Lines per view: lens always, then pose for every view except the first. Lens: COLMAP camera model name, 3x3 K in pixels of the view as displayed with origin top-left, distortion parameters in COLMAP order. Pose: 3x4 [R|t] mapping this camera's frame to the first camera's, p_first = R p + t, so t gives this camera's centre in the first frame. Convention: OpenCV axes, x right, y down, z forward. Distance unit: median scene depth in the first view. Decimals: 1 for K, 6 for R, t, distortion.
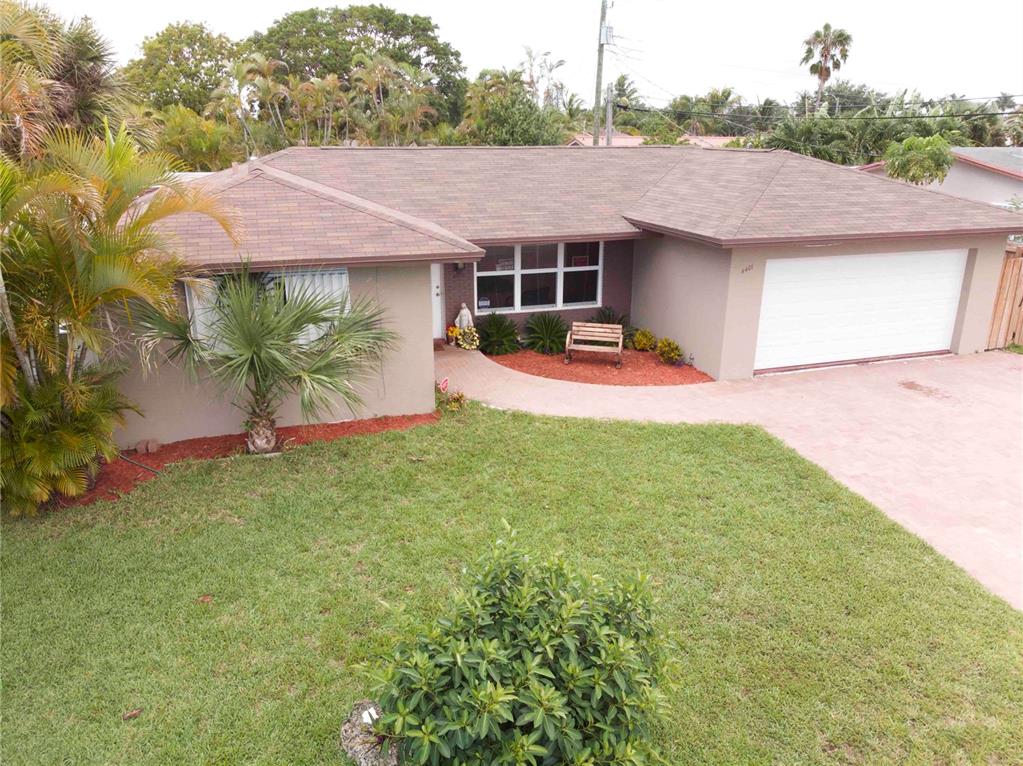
lens RADIAL K [[753.2, 0, 511.5], [0, 753.2, 383.0], [0, 0, 1]] dist [-0.004568, -0.004870]
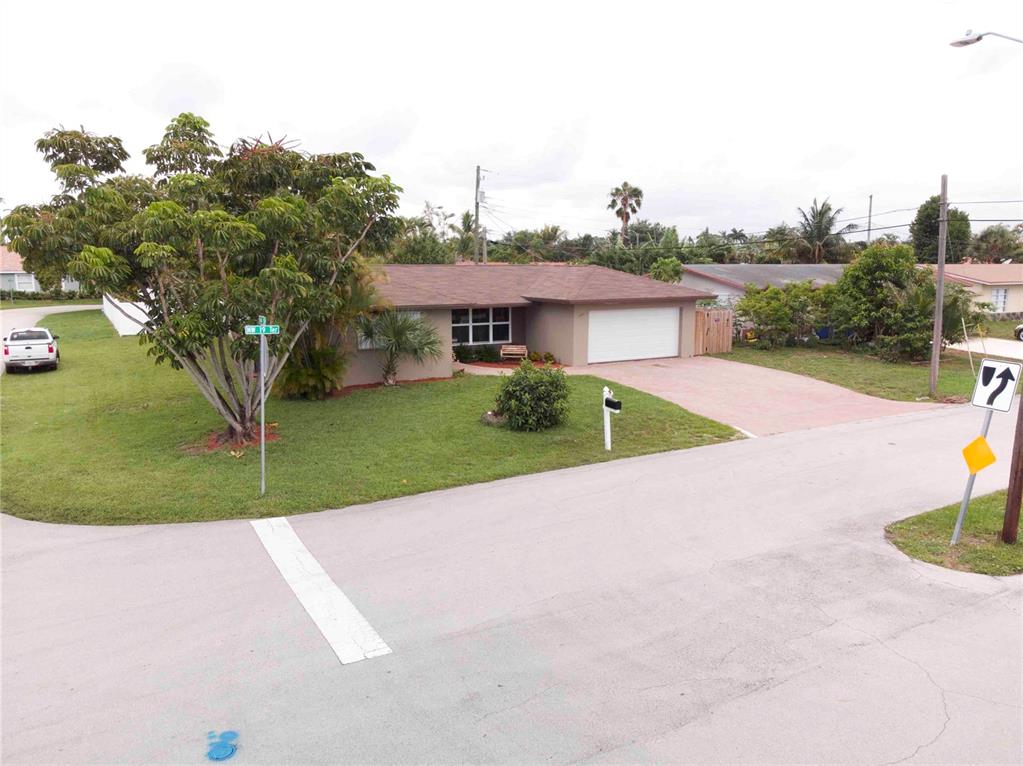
lens RADIAL K [[753.2, 0, 511.5], [0, 753.2, 383.0], [0, 0, 1]] dist [-0.004568, -0.004870]
pose [[0.978114, -0.035366, 0.205044, -0.315481], [0.067755, 0.985876, -0.153162, 0.333311], [-0.196731, 0.163703, 0.966695, -0.962460]]
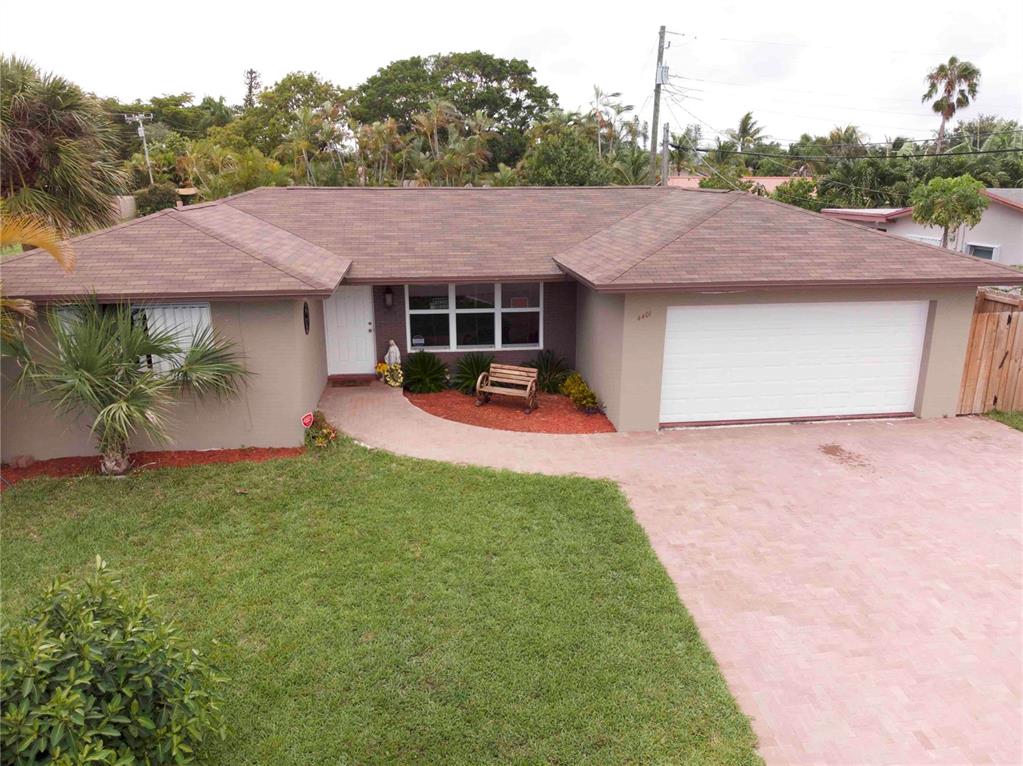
lens RADIAL K [[753.2, 0, 511.5], [0, 753.2, 383.0], [0, 0, 1]] dist [-0.004568, -0.004870]
pose [[0.983546, 0.047213, -0.174381, 0.279460], [-0.055616, 0.997499, -0.043613, -0.014349], [0.171886, 0.052594, 0.983712, 0.040360]]
